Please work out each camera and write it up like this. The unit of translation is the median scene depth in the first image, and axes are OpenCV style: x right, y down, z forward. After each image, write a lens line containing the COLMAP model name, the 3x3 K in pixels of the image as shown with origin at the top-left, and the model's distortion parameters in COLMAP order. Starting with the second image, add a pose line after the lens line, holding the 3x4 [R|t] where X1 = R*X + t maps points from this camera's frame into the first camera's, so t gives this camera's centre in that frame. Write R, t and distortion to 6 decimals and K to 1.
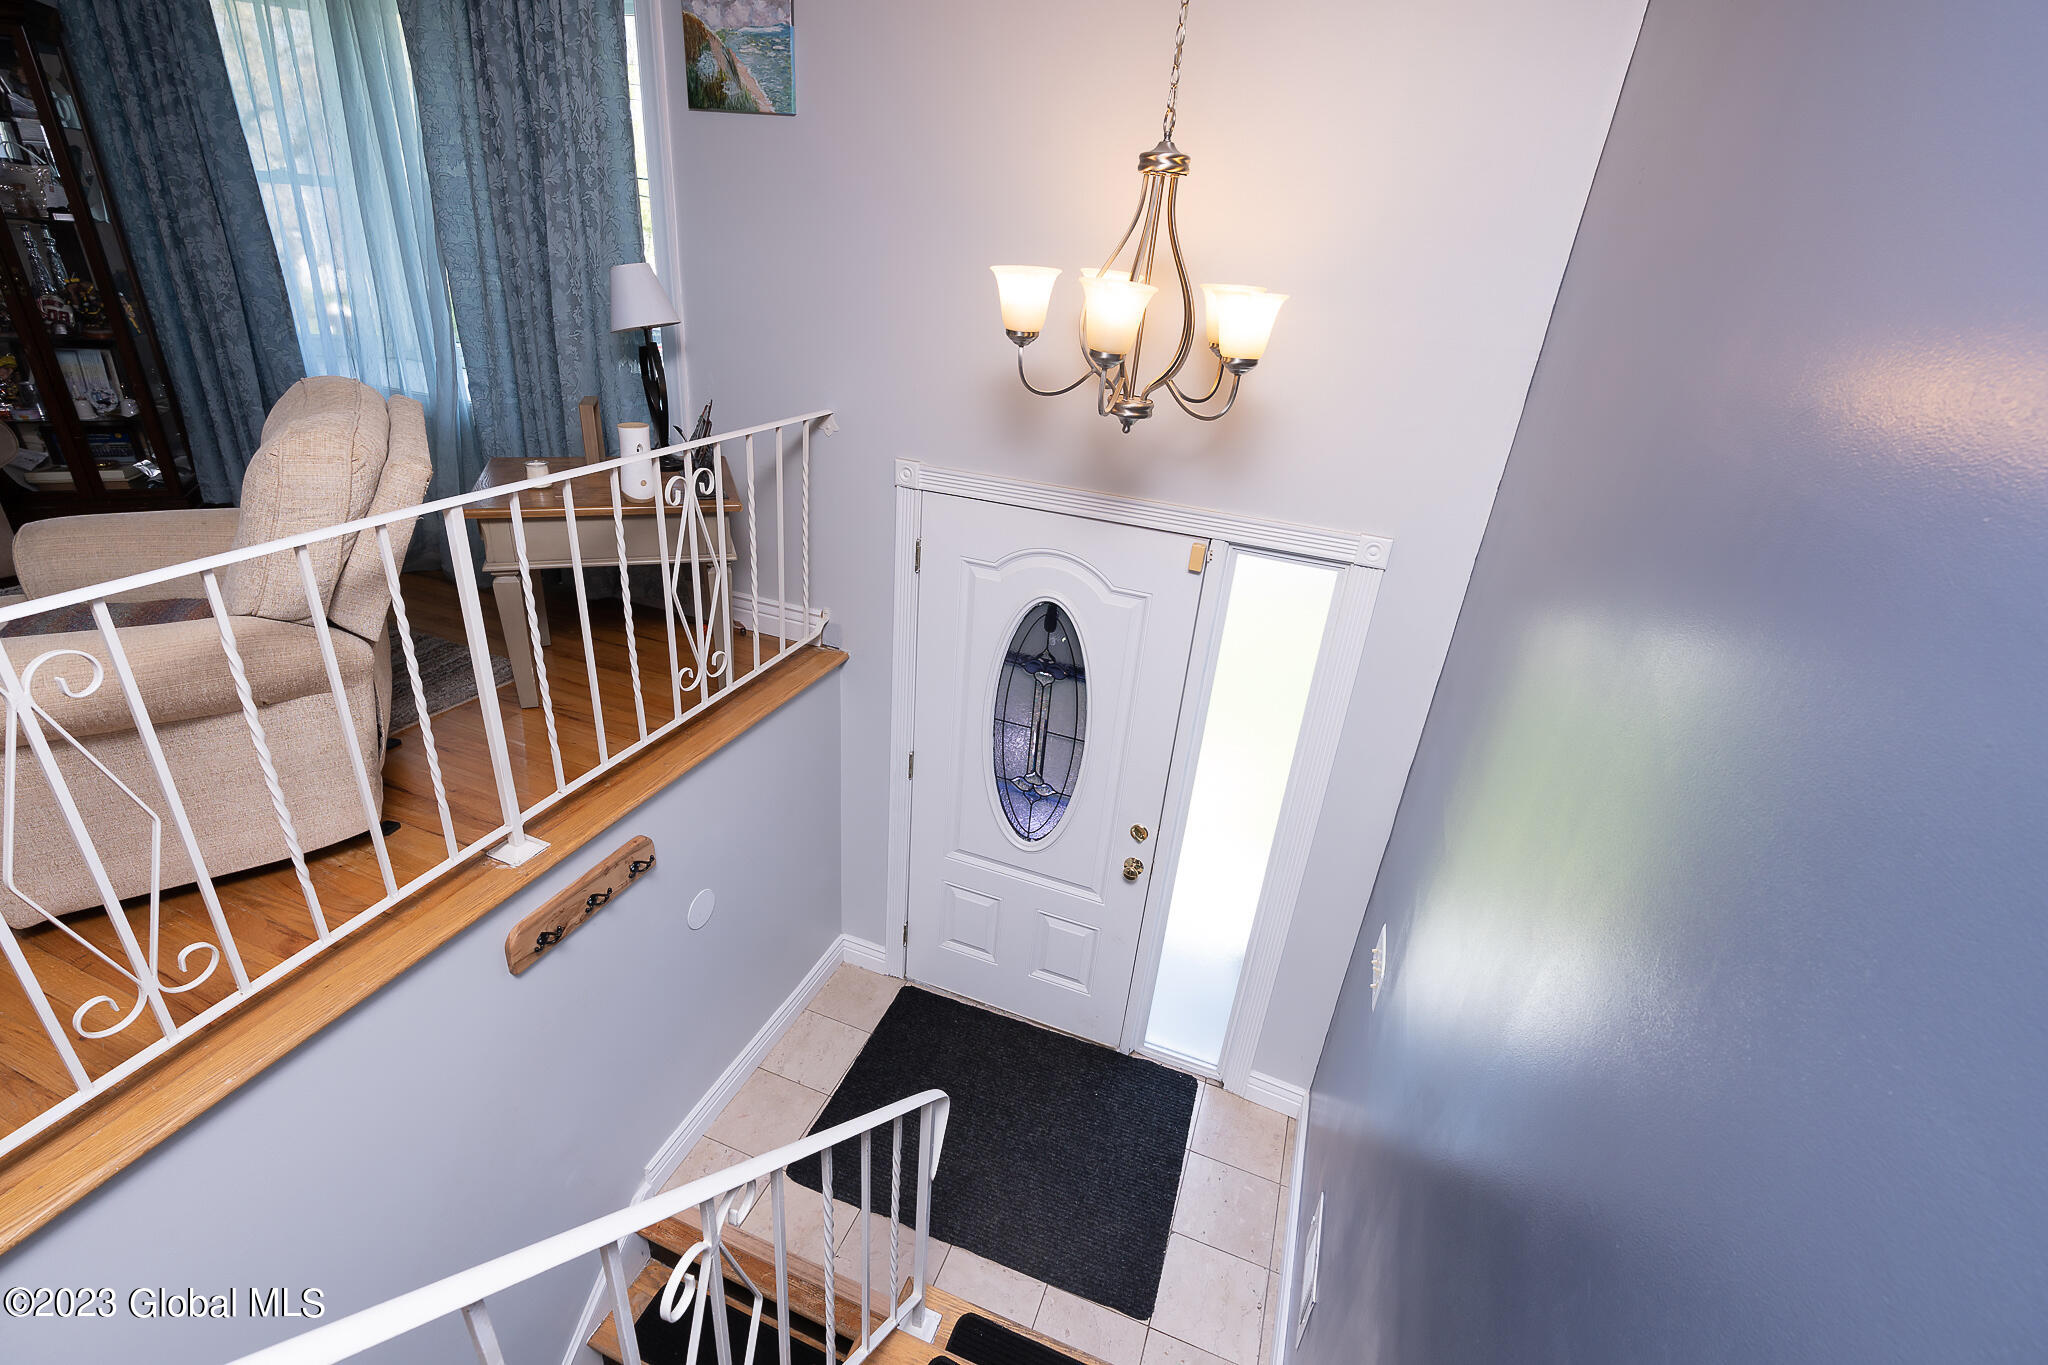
lens RADIAL K [[913.7, 0, 1024.9], [0, 913.7, 680.8], [0, 0, 1]] dist [-0.012057, 0.003600]
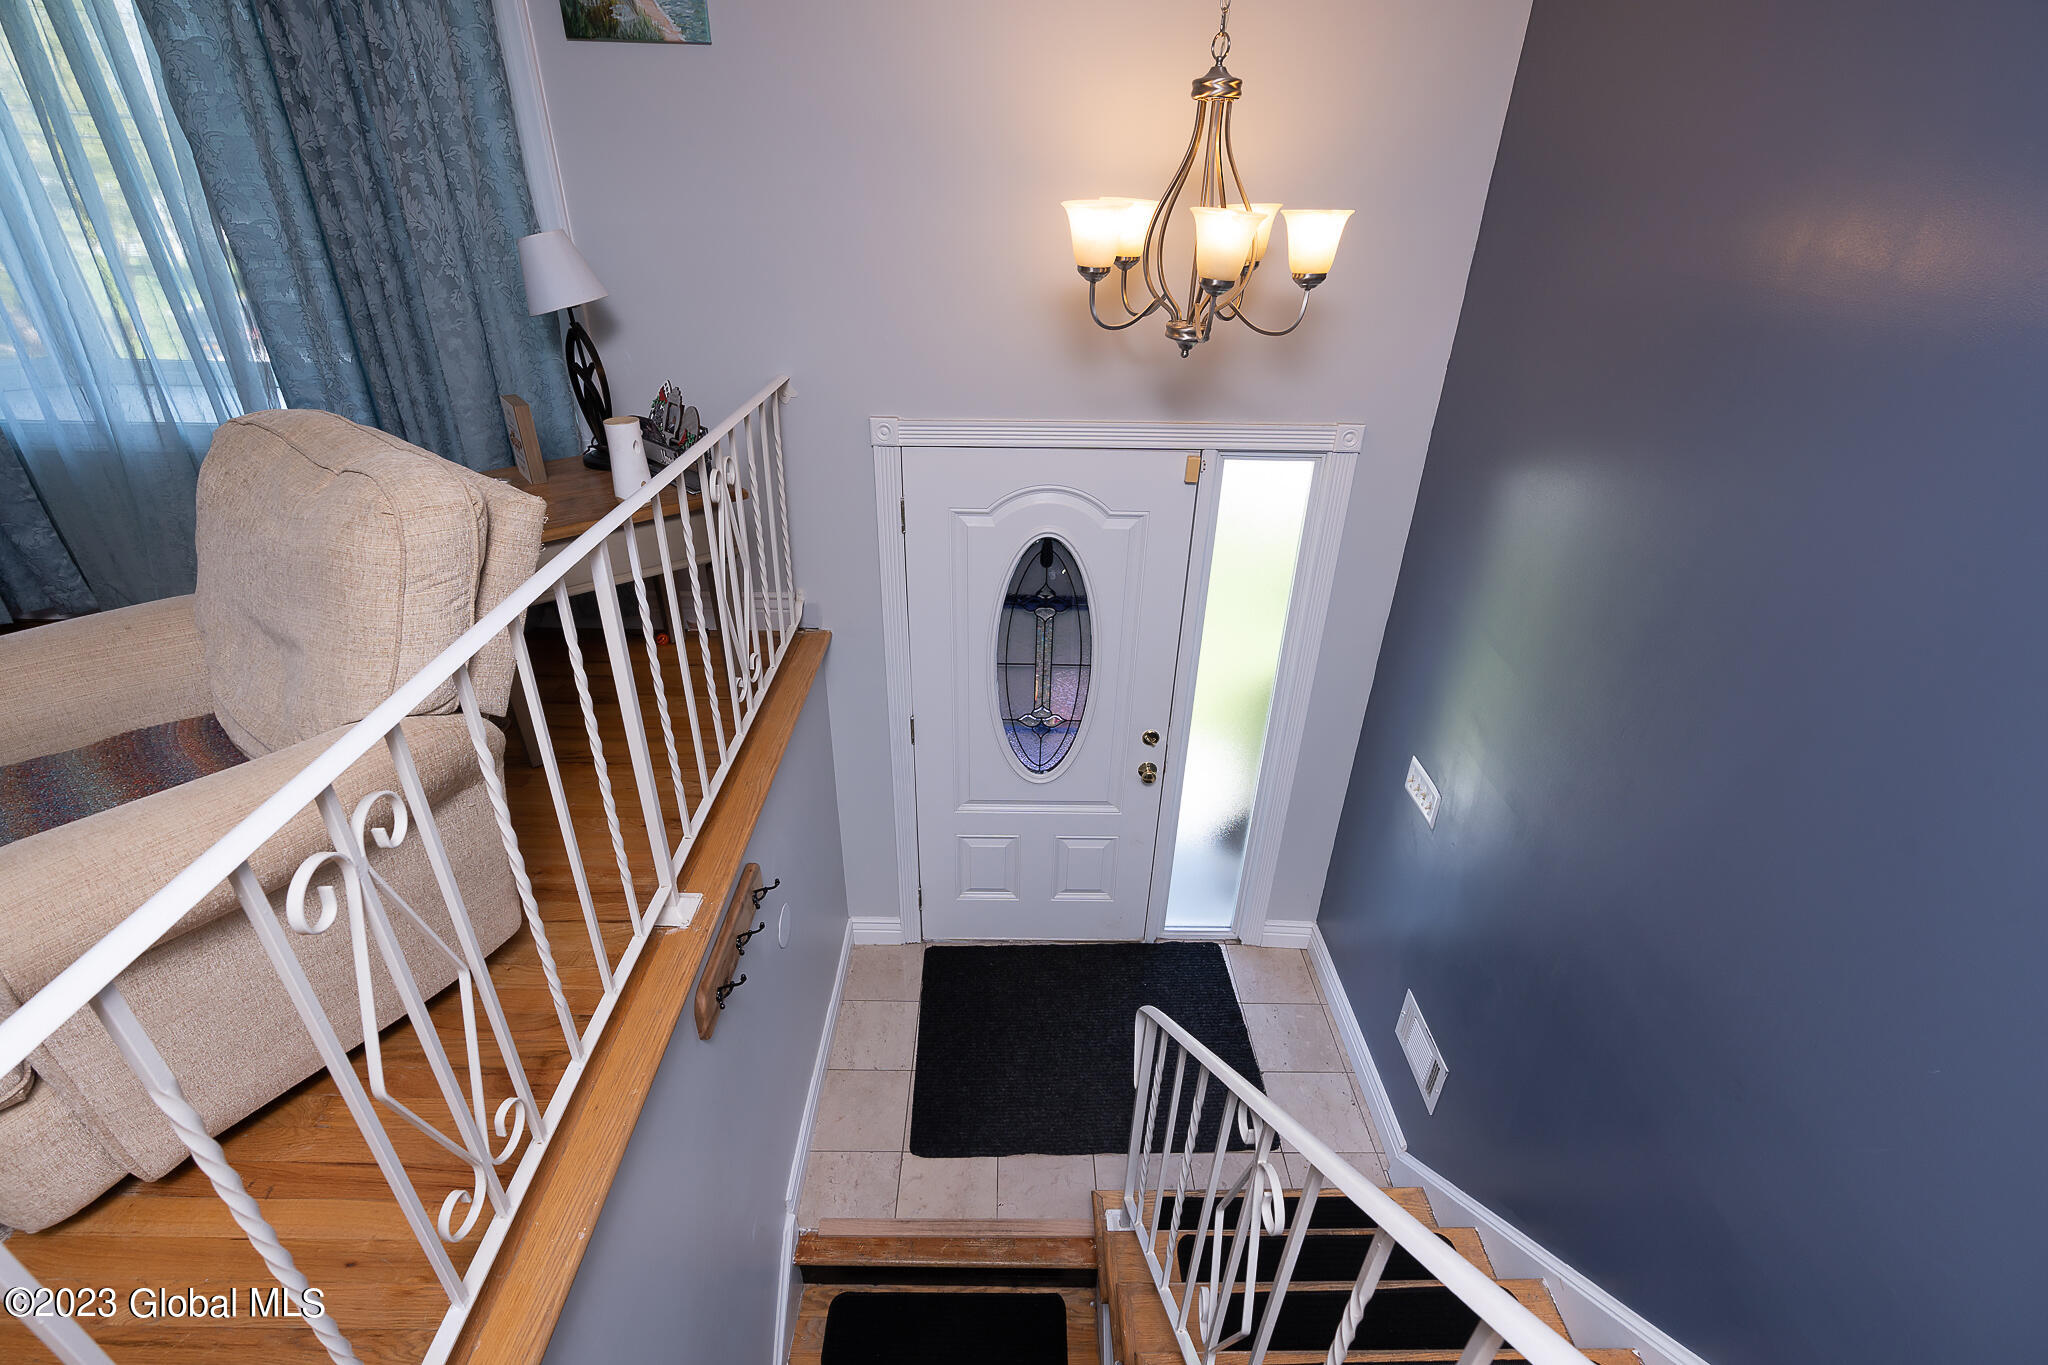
lens RADIAL K [[913.7, 0, 1027.0], [0, 913.7, 683.0], [0, 0, 1]] dist [-0.012057, 0.003600]
pose [[0.931812, -0.226324, 0.283732, -0.335035], [0.203989, 0.973179, 0.106349, -0.043852], [-0.300192, -0.041219, 0.952988, 0.035196]]
